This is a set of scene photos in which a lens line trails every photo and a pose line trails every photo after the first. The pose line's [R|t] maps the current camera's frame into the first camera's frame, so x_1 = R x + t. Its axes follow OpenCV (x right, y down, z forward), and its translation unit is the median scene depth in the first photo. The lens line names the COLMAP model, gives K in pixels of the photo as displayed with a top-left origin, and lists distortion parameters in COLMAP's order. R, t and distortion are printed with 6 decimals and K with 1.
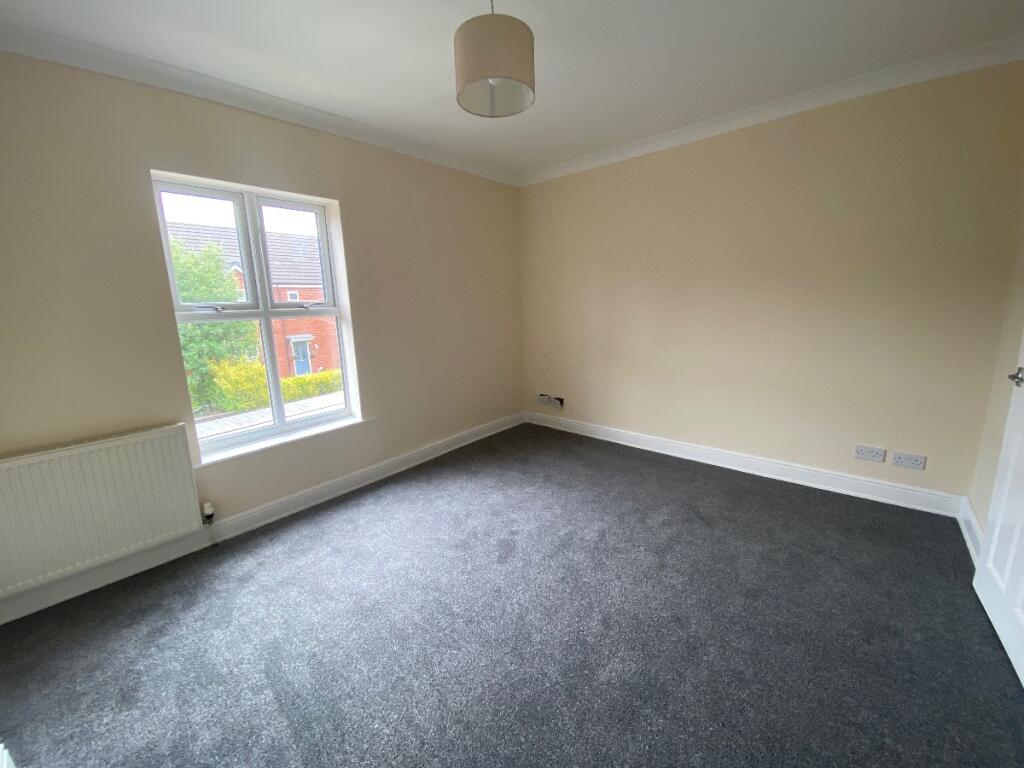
lens RADIAL K [[414.8, 0, 512.0], [0, 414.8, 384.0], [0, 0, 1]] dist [0.028931, -0.025987]
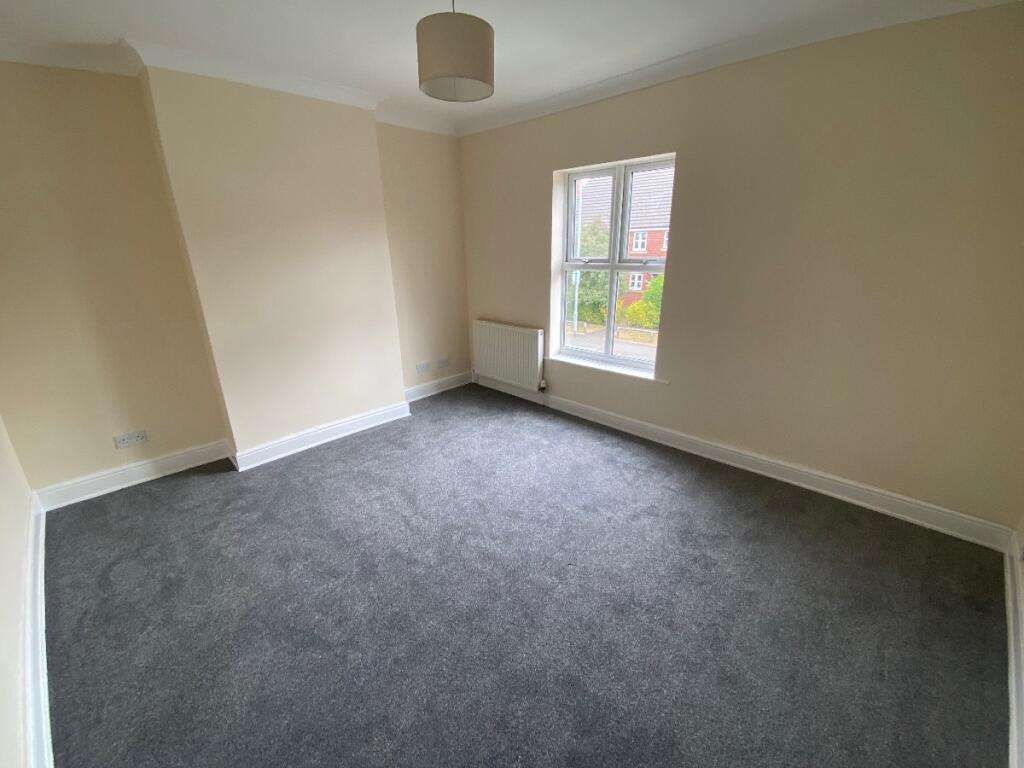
lens RADIAL K [[414.8, 0, 512.0], [0, 414.8, 384.0], [0, 0, 1]] dist [0.028931, -0.025987]
pose [[-0.129174, 0.318462, -0.939093, 0.759189], [-0.174157, 0.925021, 0.337646, -0.214582], [0.976209, 0.207165, -0.064026, 0.864890]]
